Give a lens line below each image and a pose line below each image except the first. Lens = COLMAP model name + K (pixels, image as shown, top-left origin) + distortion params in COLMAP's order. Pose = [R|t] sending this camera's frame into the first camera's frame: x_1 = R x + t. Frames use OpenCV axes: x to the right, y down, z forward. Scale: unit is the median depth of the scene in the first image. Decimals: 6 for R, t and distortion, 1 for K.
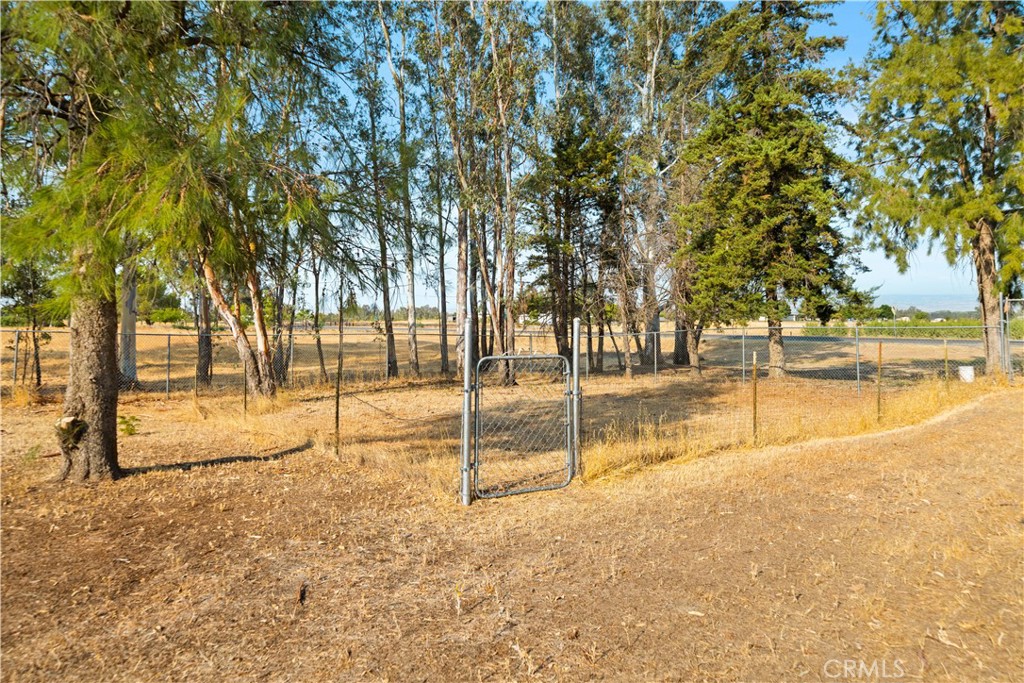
lens RADIAL K [[607.3, 0, 514.6], [0, 607.3, 334.6], [0, 0, 1]] dist [0.000252, 0.001366]
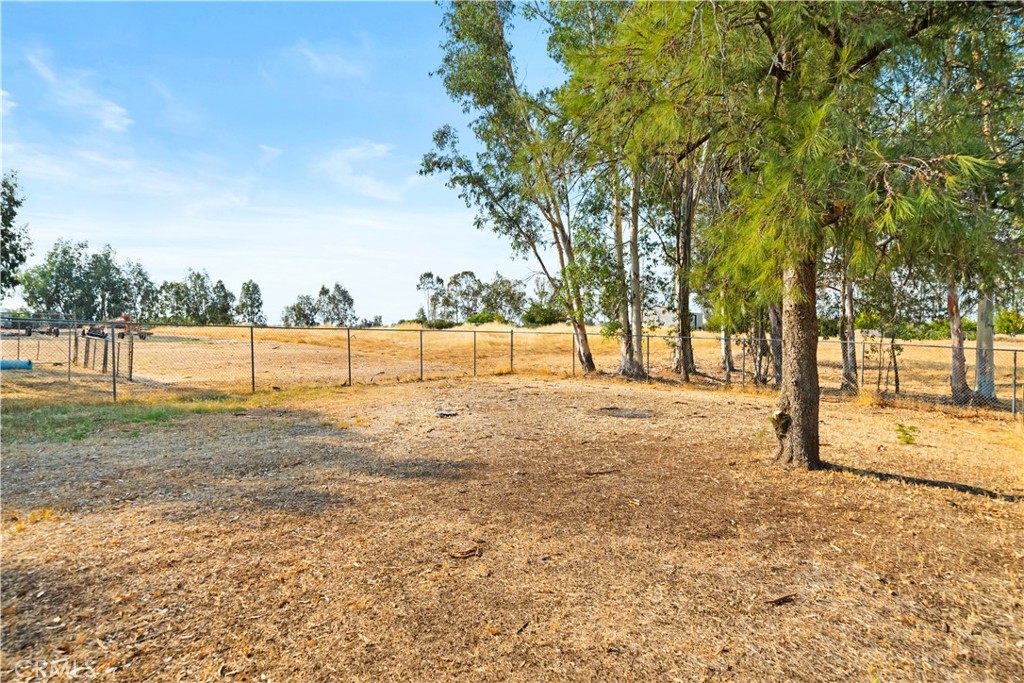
lens RADIAL K [[582.1, 0, 515.0], [0, 582.1, 342.9], [0, 0, 1]] dist [0.000422, 0.000038]
pose [[0.167231, 0.013856, -0.985820, 0.354872], [-0.022464, 0.999695, 0.010240, -0.004146], [0.985662, 0.020433, 0.167491, 0.252262]]
